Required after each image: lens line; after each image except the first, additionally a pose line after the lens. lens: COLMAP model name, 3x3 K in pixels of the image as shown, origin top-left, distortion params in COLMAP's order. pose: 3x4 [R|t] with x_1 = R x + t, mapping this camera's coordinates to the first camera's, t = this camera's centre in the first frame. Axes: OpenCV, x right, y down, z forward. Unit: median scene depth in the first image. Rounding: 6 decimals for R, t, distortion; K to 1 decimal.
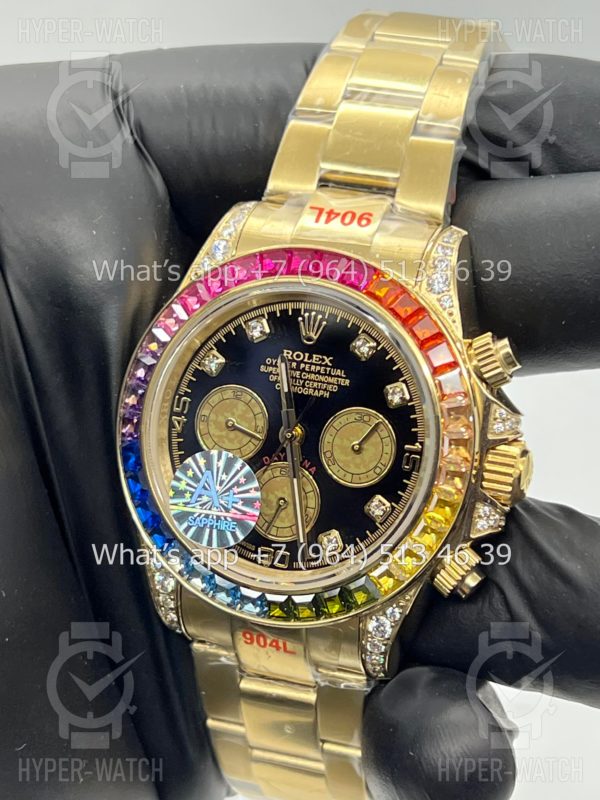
lens RADIAL K [[1881.4, 0, 301.7], [0, 1881.4, 396.6], [0, 0, 1]] dist [0.246734, 0.000000]
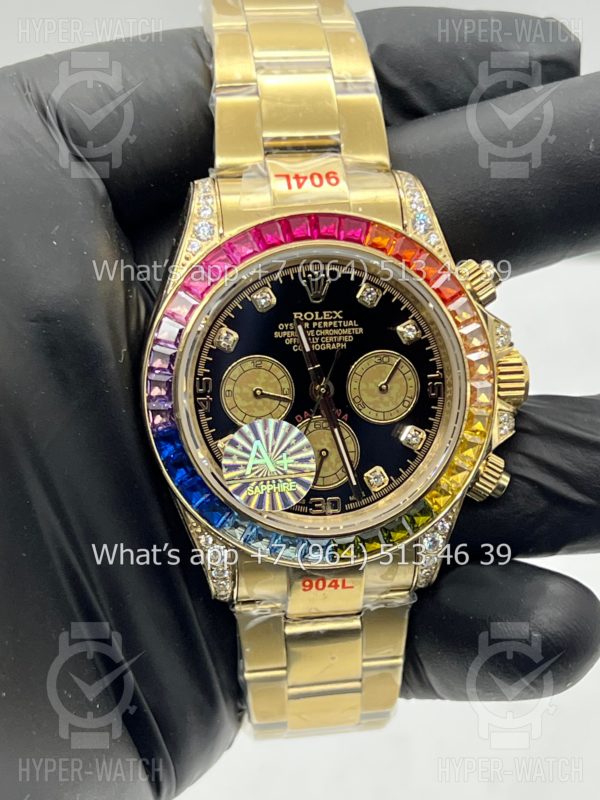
lens RADIAL K [[1881.4, 0, 295.7], [0, 1881.4, 398.8], [0, 0, 1]] dist [0.246734, 0.000000]
pose [[0.883963, -0.221485, 0.411770, -0.455851], [0.199110, 0.975156, 0.097085, -0.080559], [-0.423043, -0.003833, 0.906102, 0.039720]]
